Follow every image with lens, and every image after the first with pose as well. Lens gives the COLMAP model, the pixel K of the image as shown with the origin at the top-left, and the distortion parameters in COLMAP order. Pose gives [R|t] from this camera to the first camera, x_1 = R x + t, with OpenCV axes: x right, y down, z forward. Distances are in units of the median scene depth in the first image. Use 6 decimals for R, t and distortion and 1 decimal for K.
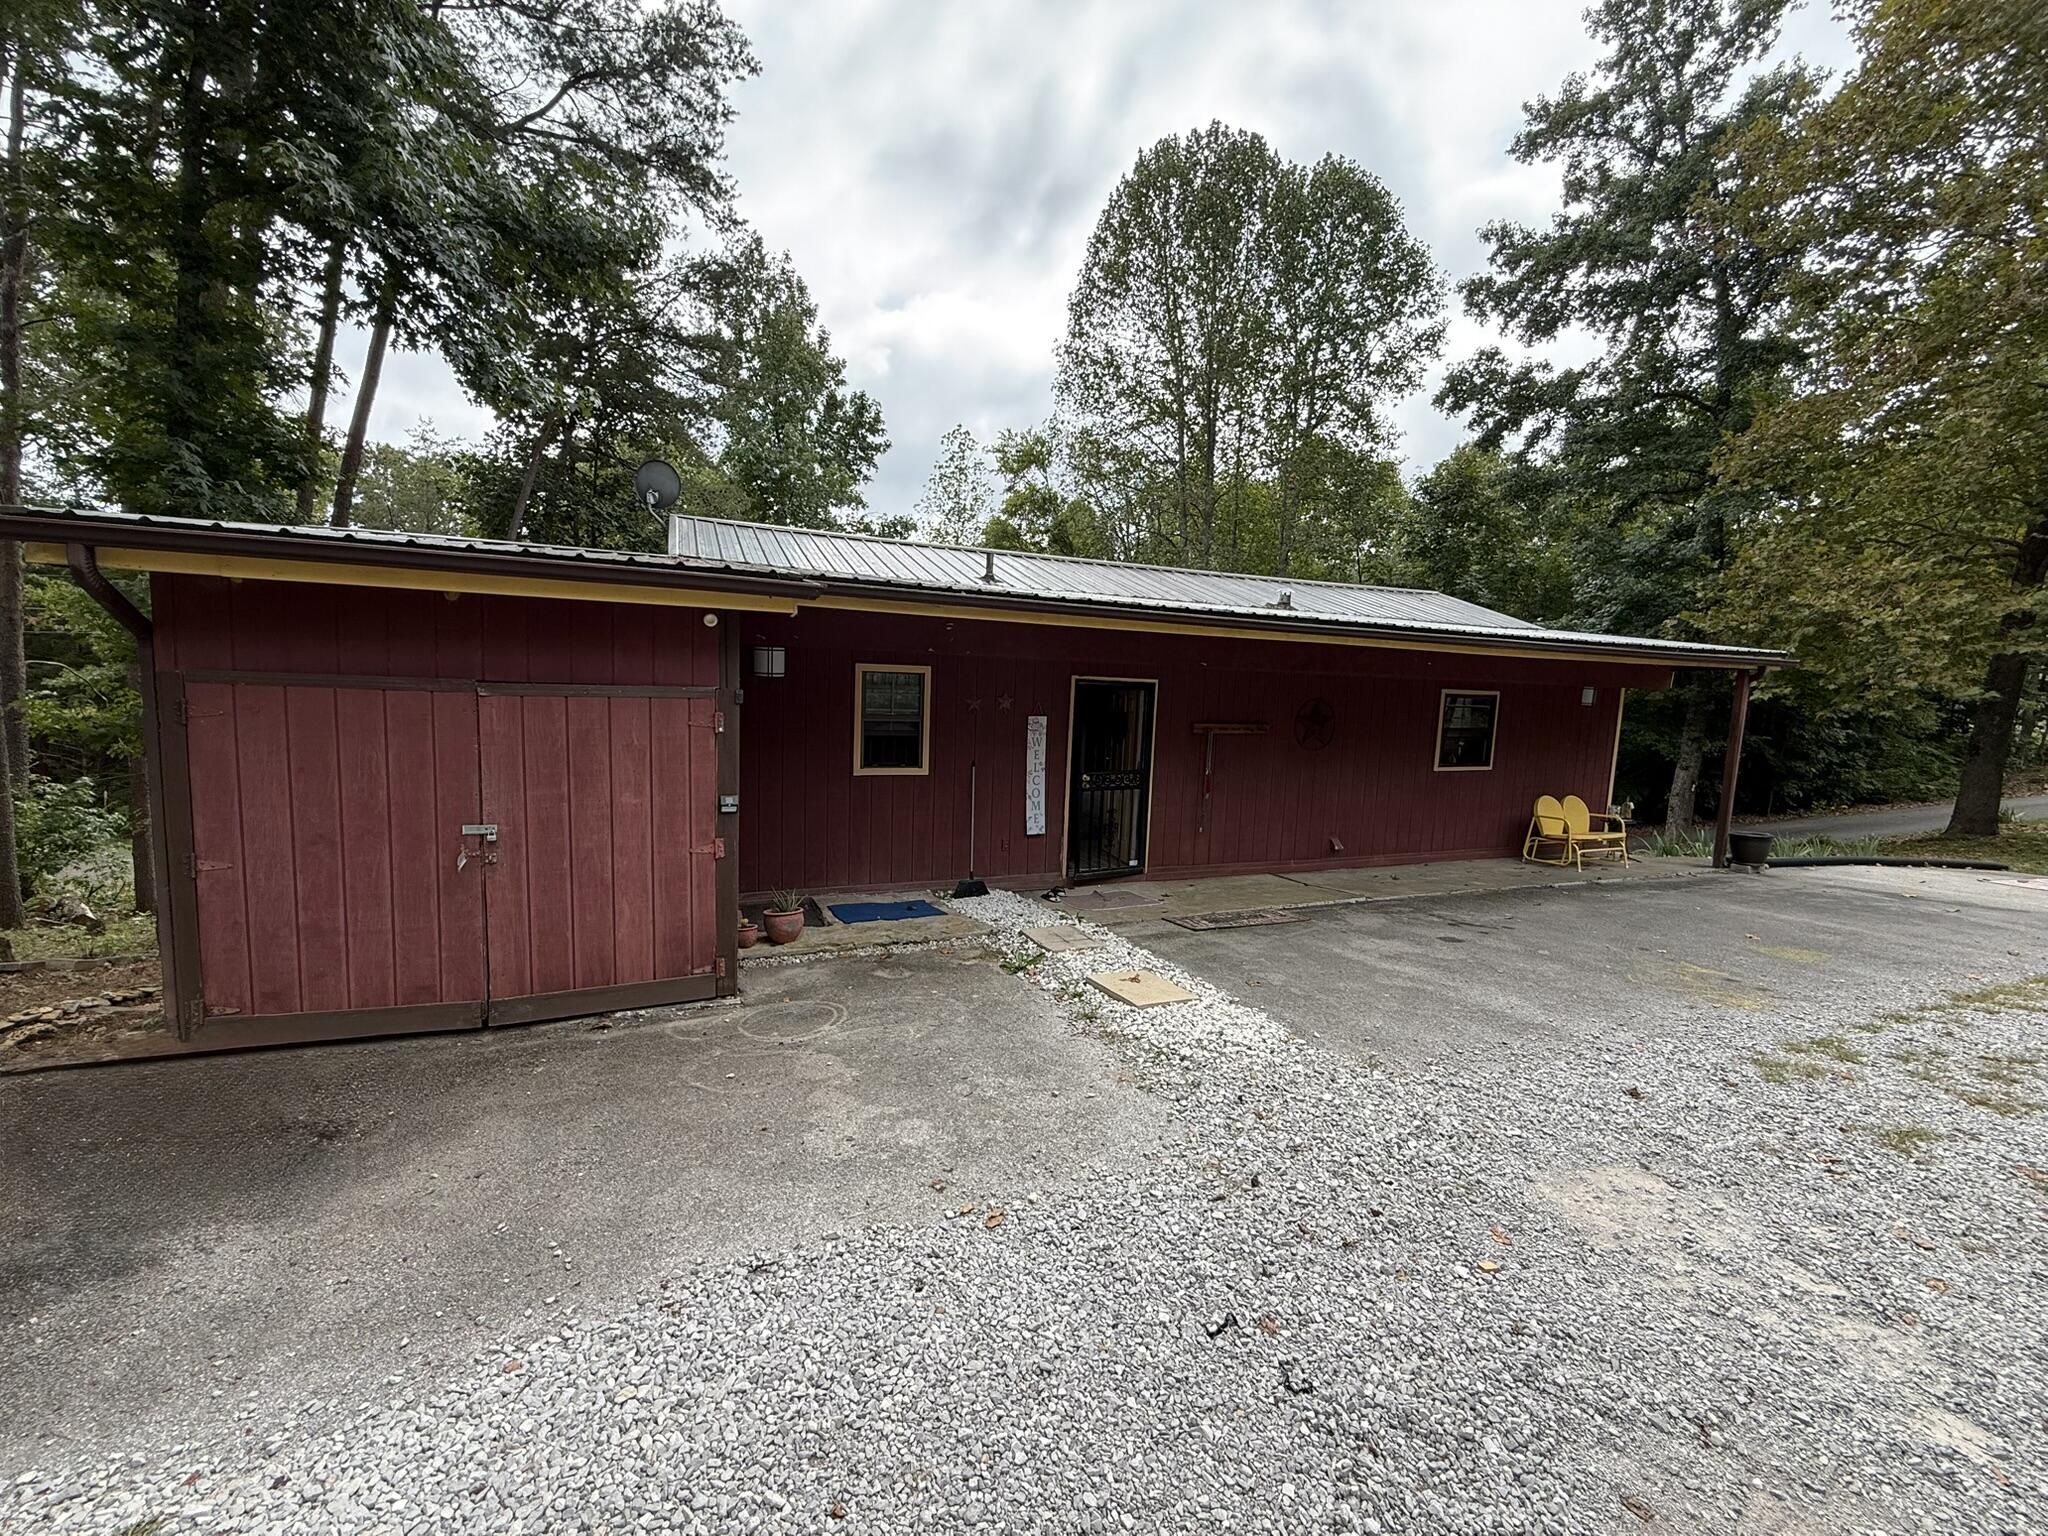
lens RADIAL K [[810.0, 0, 1024.0], [0, 810.0, 768.0], [0, 0, 1]] dist [-0.000435, -0.000070]
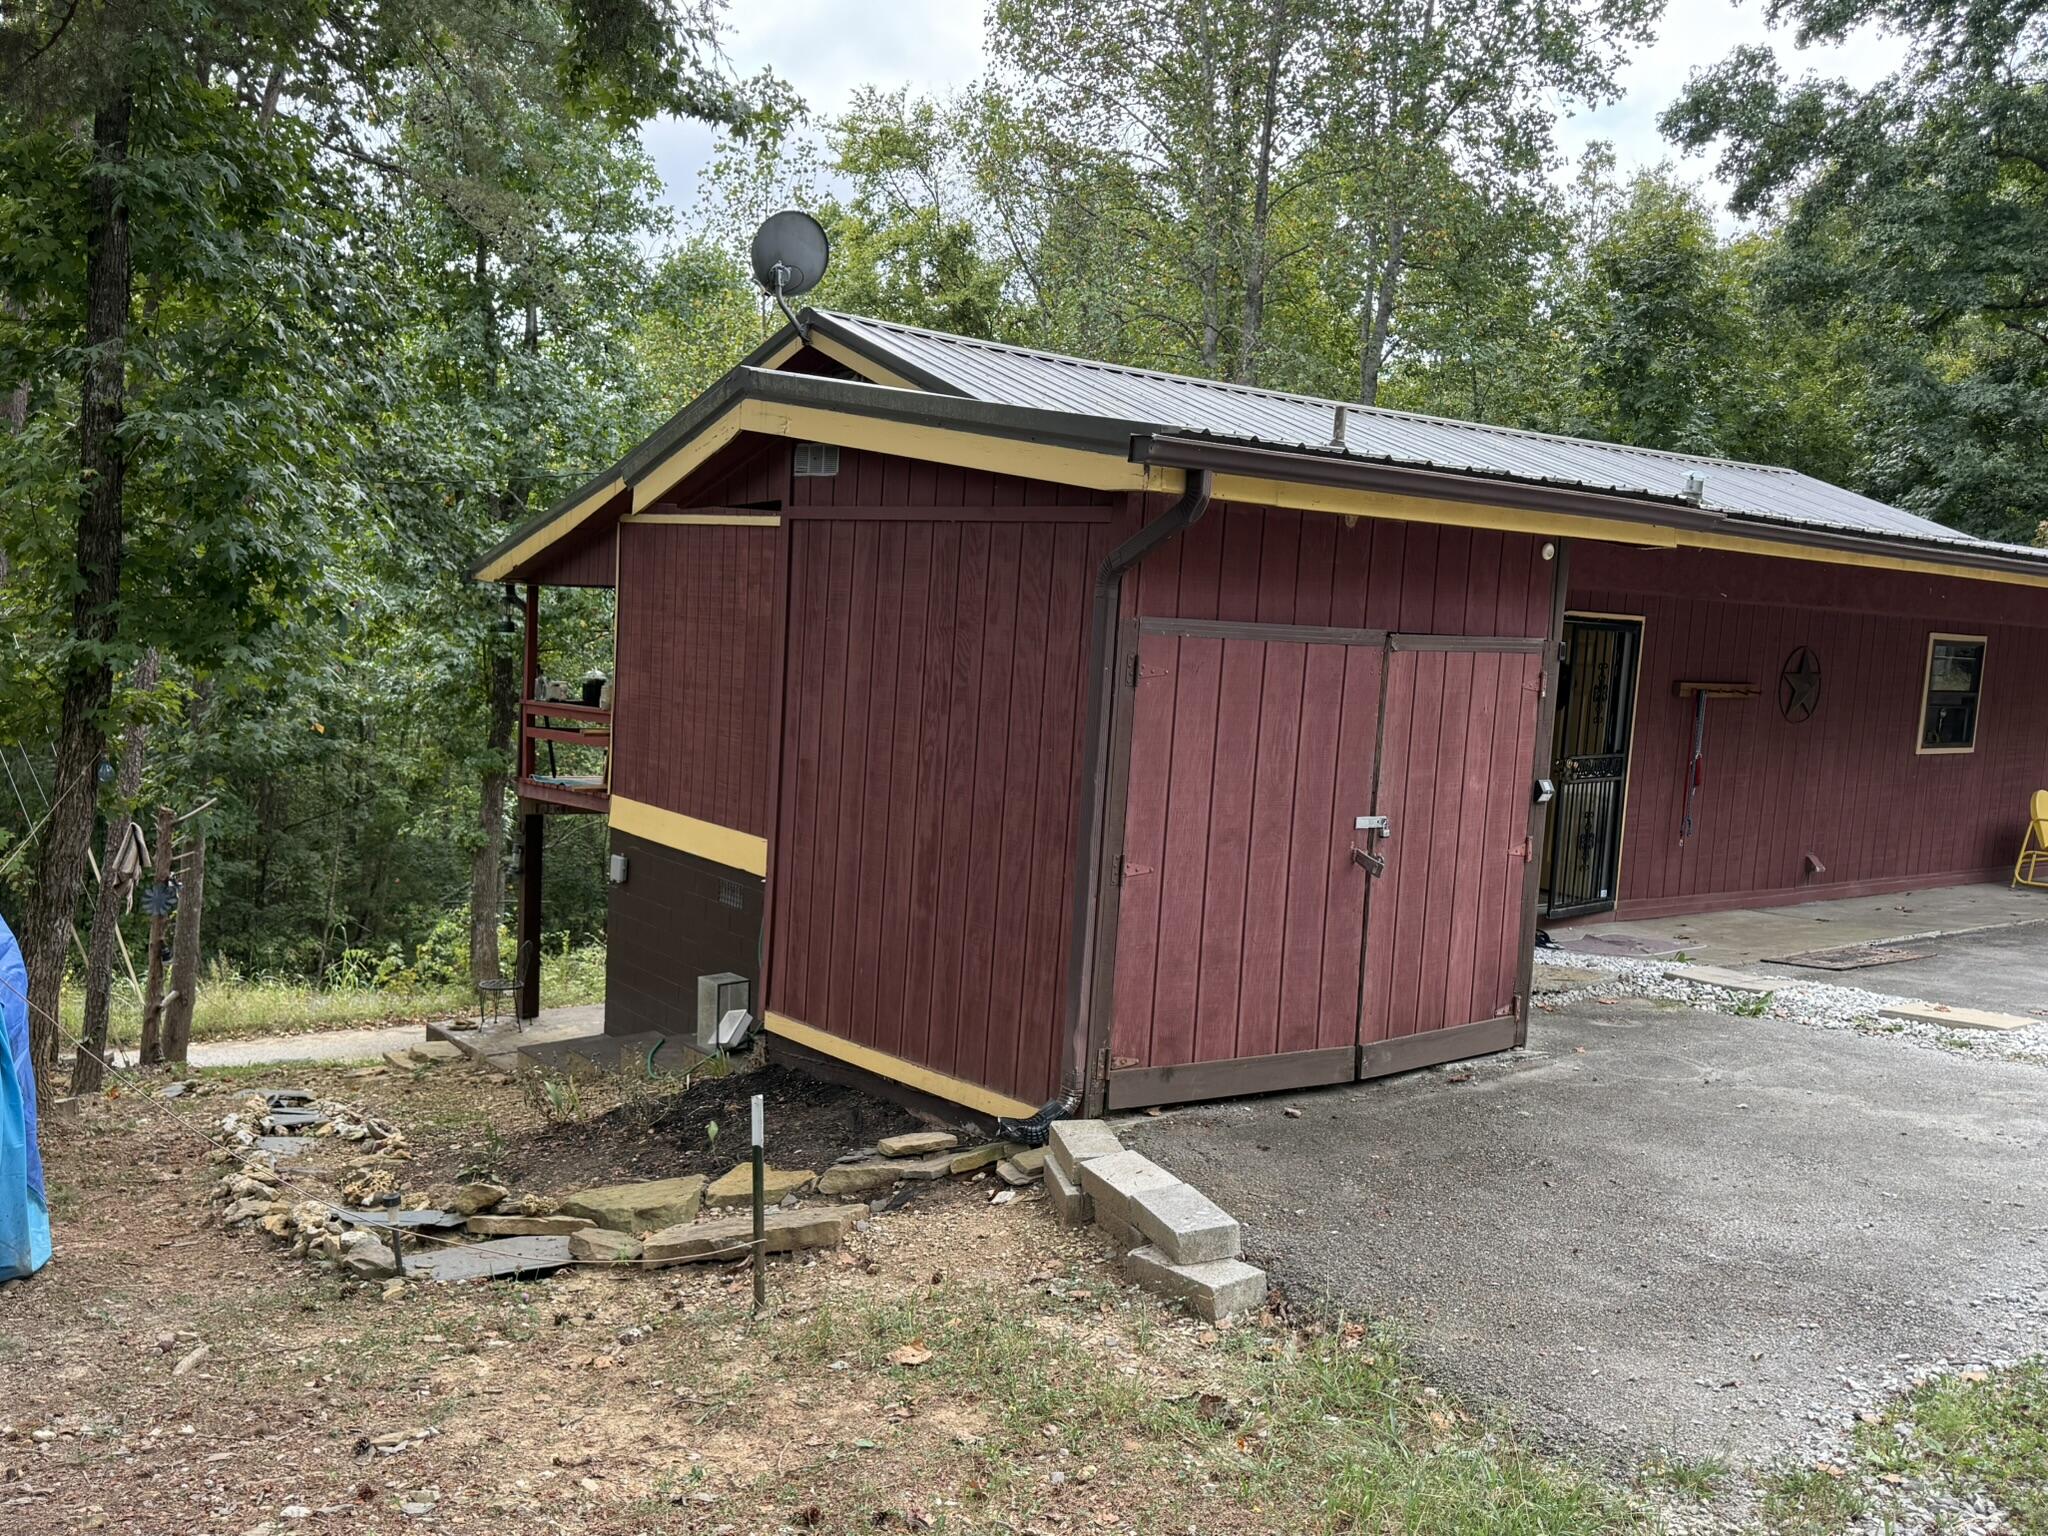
lens RADIAL K [[1718.3, 0, 1055.4], [0, 1718.3, 772.7], [0, 0, 1]] dist [0.086063, -0.166113]
pose [[0.965084, -0.007246, 0.261840, -0.633037], [0.006170, 0.999969, 0.004930, 0.008561], [-0.261867, -0.003142, 0.965099, -0.233258]]
